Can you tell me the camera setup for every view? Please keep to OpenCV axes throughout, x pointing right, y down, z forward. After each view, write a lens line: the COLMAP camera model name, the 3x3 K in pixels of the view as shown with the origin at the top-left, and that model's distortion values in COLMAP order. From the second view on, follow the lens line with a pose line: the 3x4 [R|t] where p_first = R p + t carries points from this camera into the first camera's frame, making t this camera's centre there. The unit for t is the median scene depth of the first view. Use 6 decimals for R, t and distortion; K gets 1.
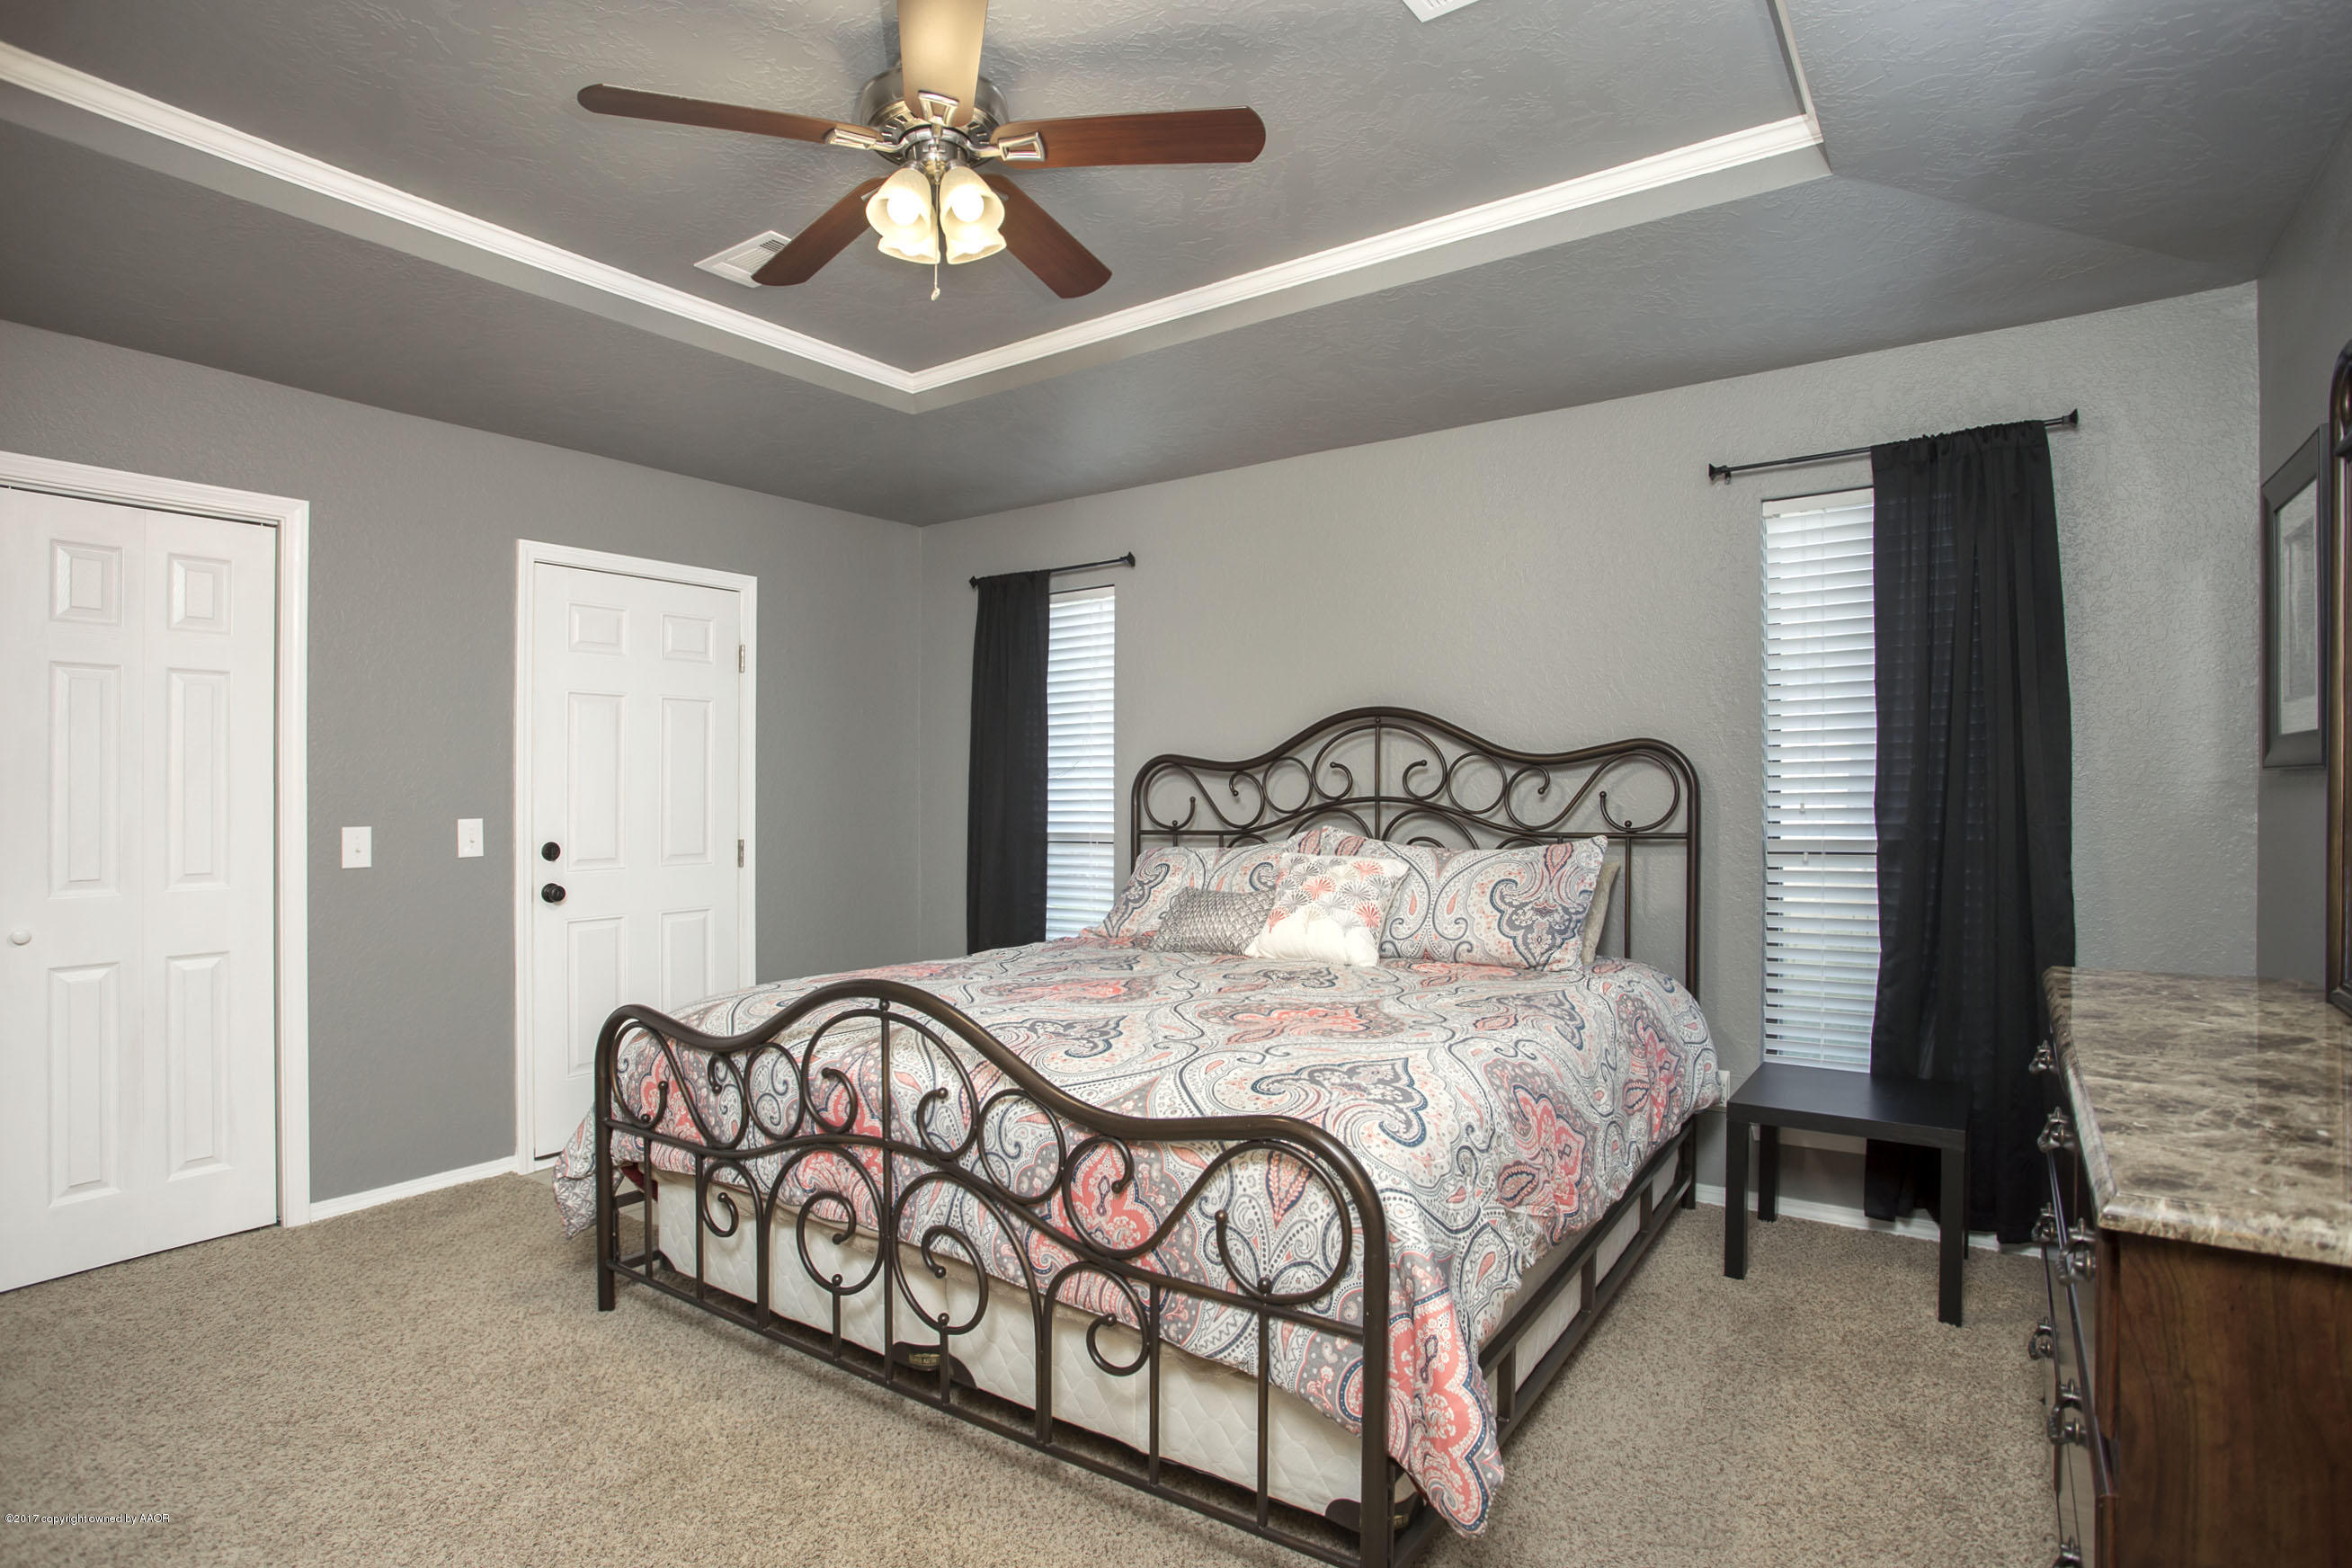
lens RADIAL K [[1171.1, 0, 1190.4], [0, 1171.1, 774.6], [0, 0, 1]] dist [-0.092855, 0.037341]
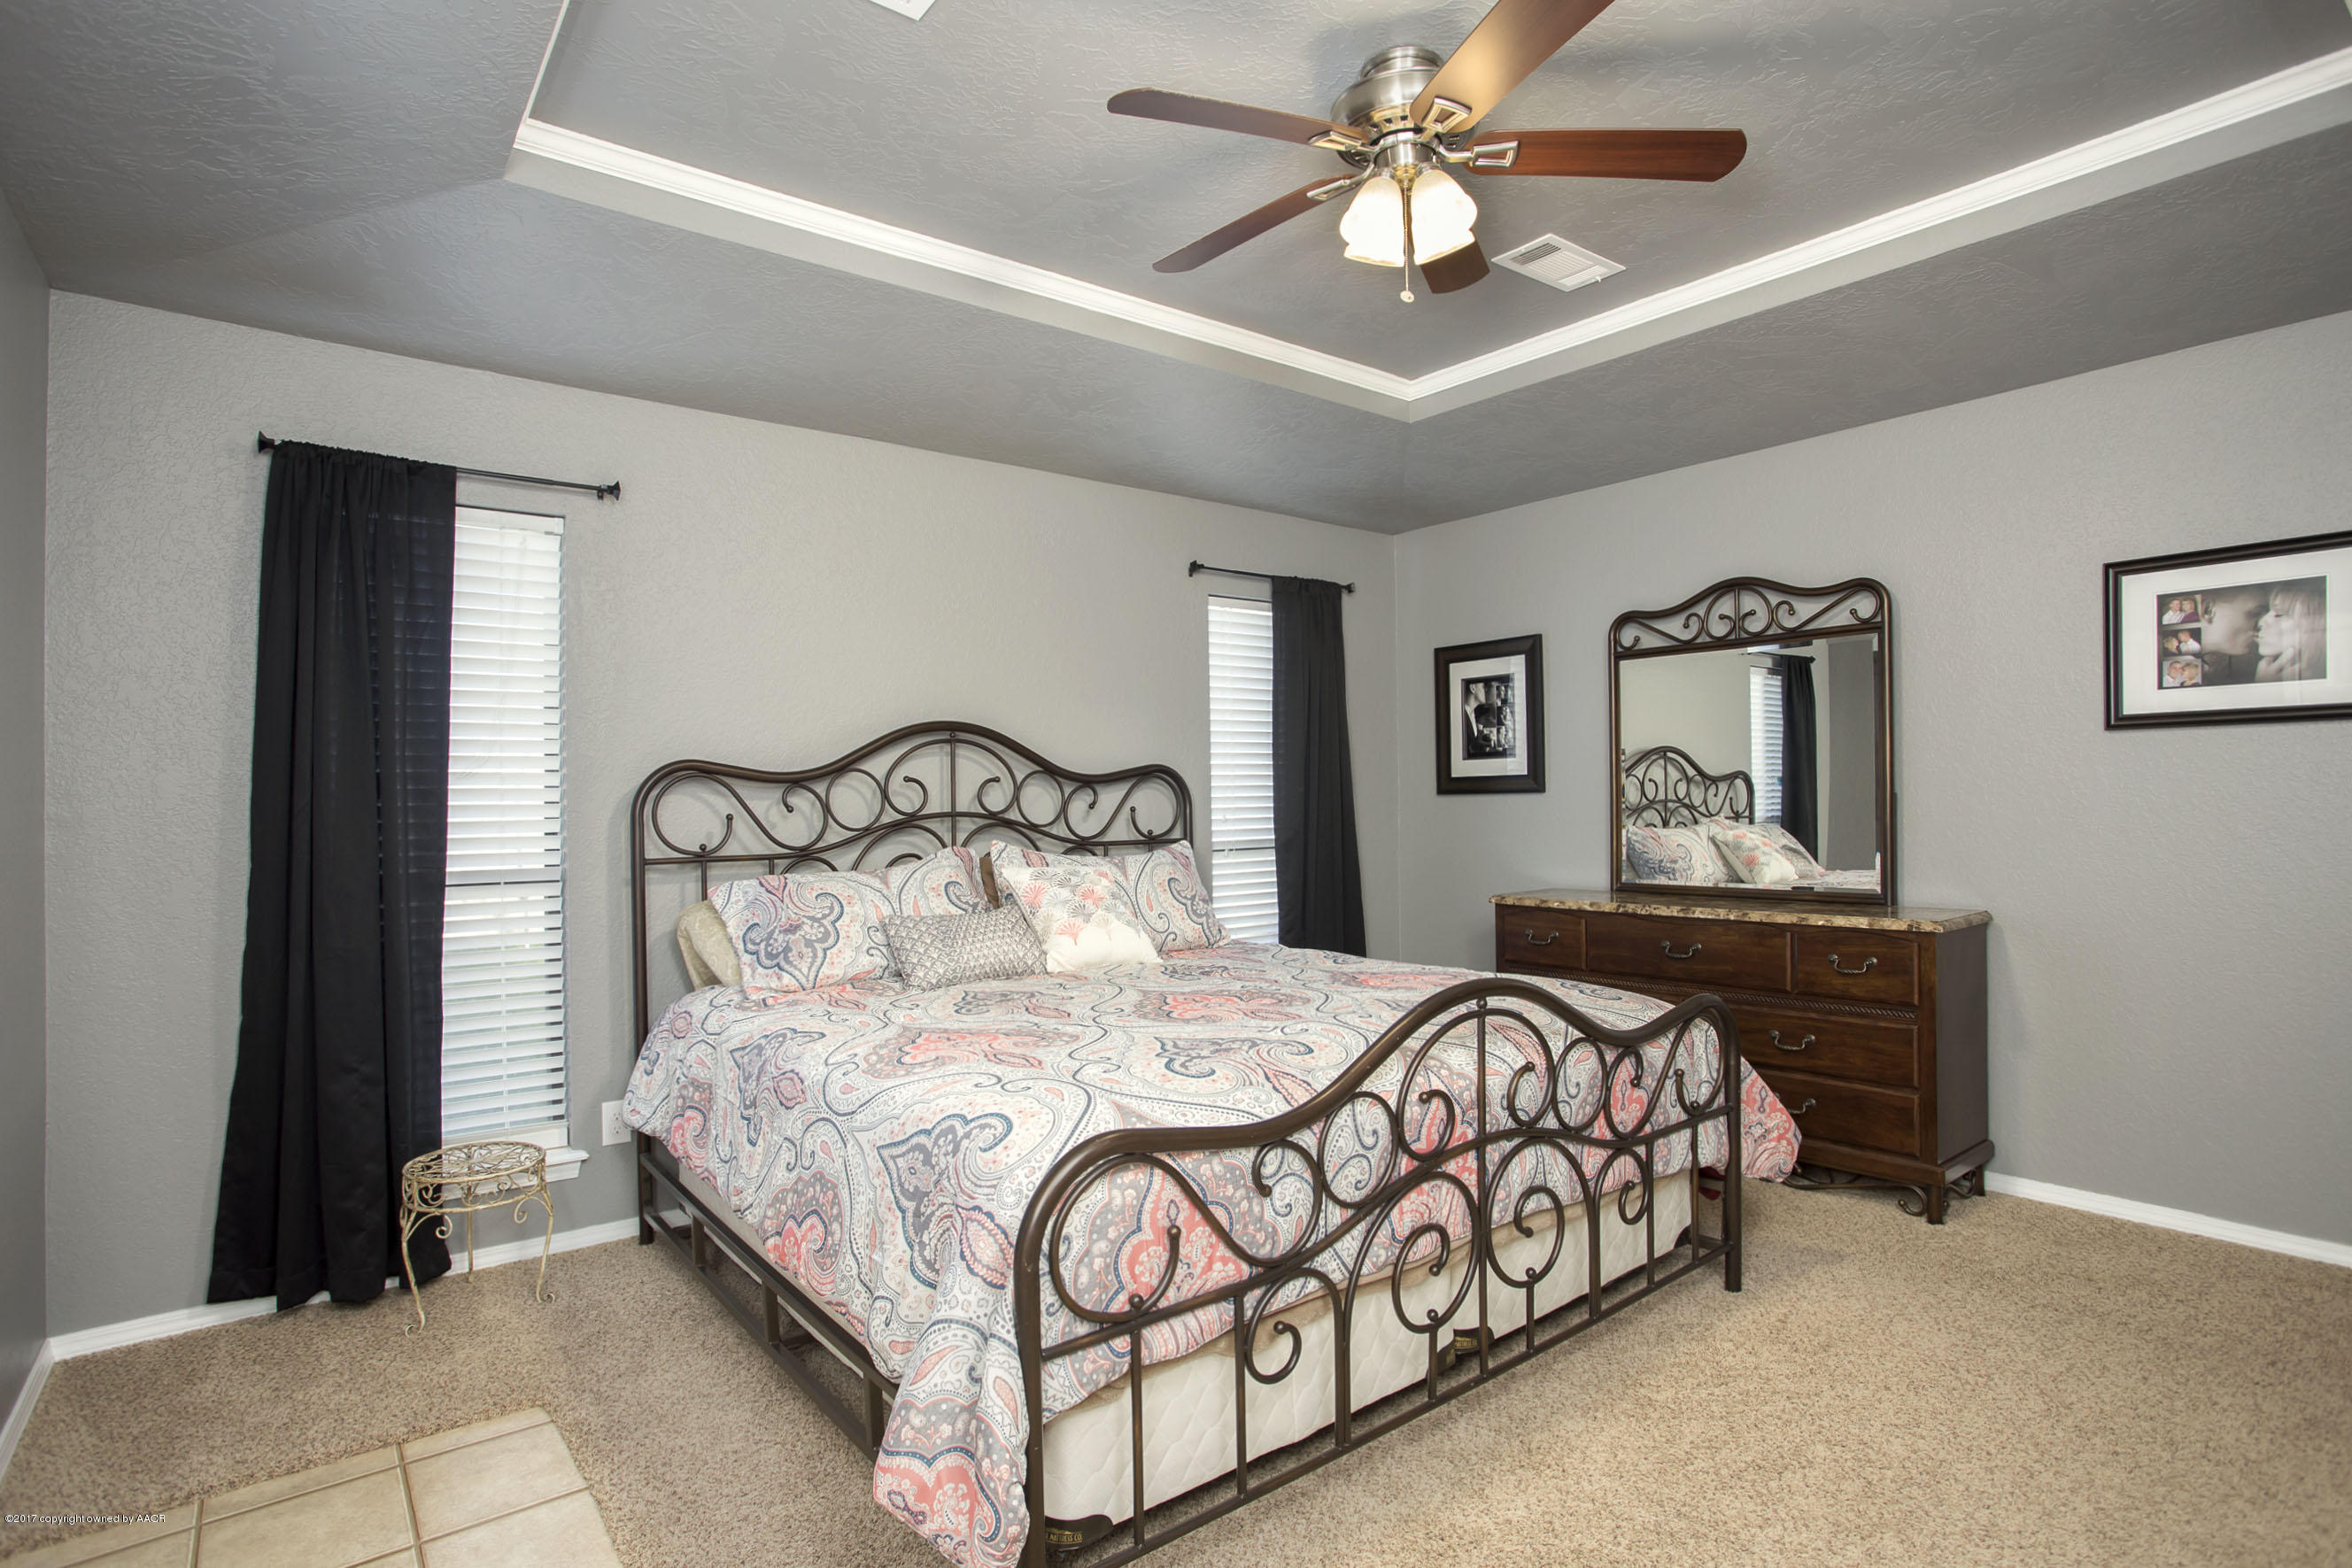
lens RADIAL K [[1171.0, 0, 1190.4], [0, 1171.0, 774.6], [0, 0, 1]] dist [-0.092855, 0.037341]
pose [[0.306840, 0.029310, 0.951310, -0.961401], [-0.004582, 0.999560, -0.029318, 0.020840], [-0.951750, 0.004637, 0.306839, 0.678288]]
